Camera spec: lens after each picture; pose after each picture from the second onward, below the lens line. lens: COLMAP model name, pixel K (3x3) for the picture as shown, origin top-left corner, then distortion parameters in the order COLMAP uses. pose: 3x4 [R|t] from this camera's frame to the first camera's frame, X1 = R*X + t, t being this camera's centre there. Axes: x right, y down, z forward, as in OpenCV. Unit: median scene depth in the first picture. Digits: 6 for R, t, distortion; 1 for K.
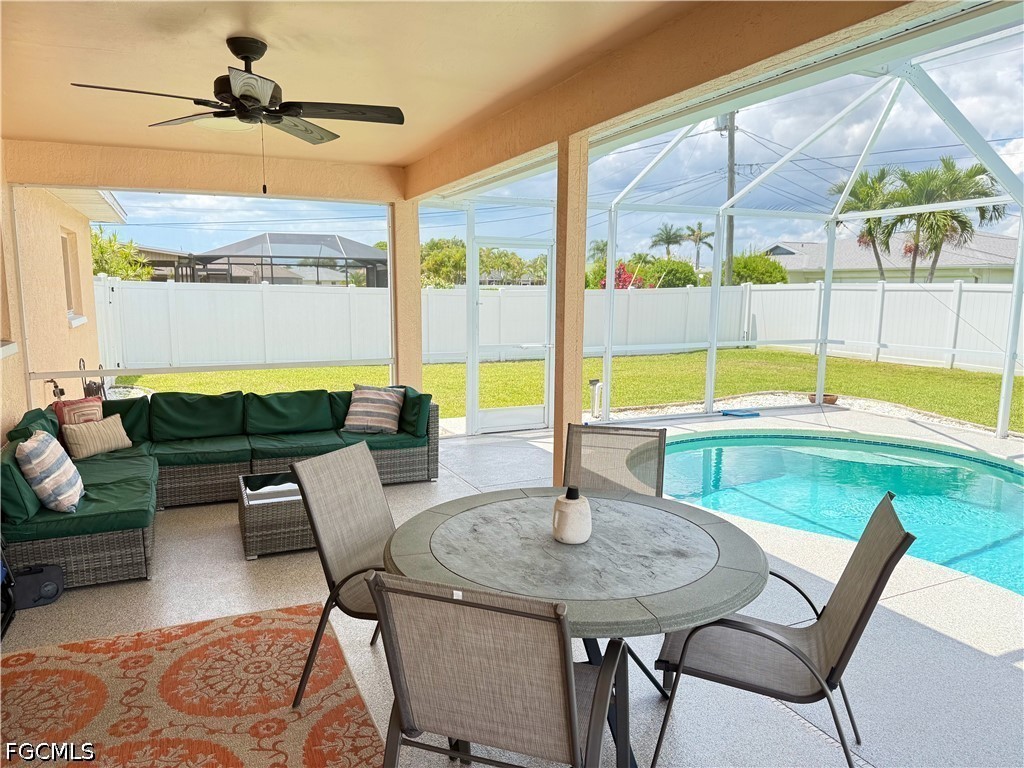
lens RADIAL K [[706.8, 0, 510.1], [0, 706.8, 391.1], [0, 0, 1]] dist [0.002869, -0.017235]
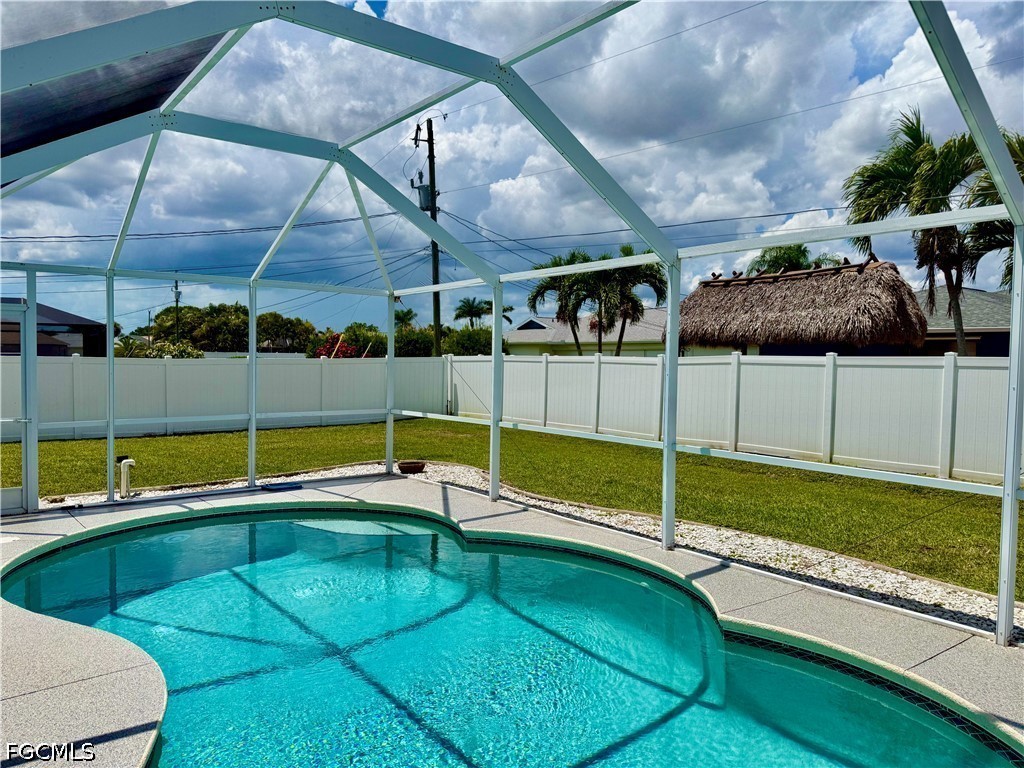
lens RADIAL K [[706.8, 0, 518.3], [0, 706.8, 379.2], [0, 0, 1]] dist [0.002869, -0.017235]
pose [[0.961289, 0.001715, 0.275535, 0.142788], [0.029786, 0.993474, -0.110102, 0.000549], [-0.273926, 0.114047, 0.954965, -0.012502]]
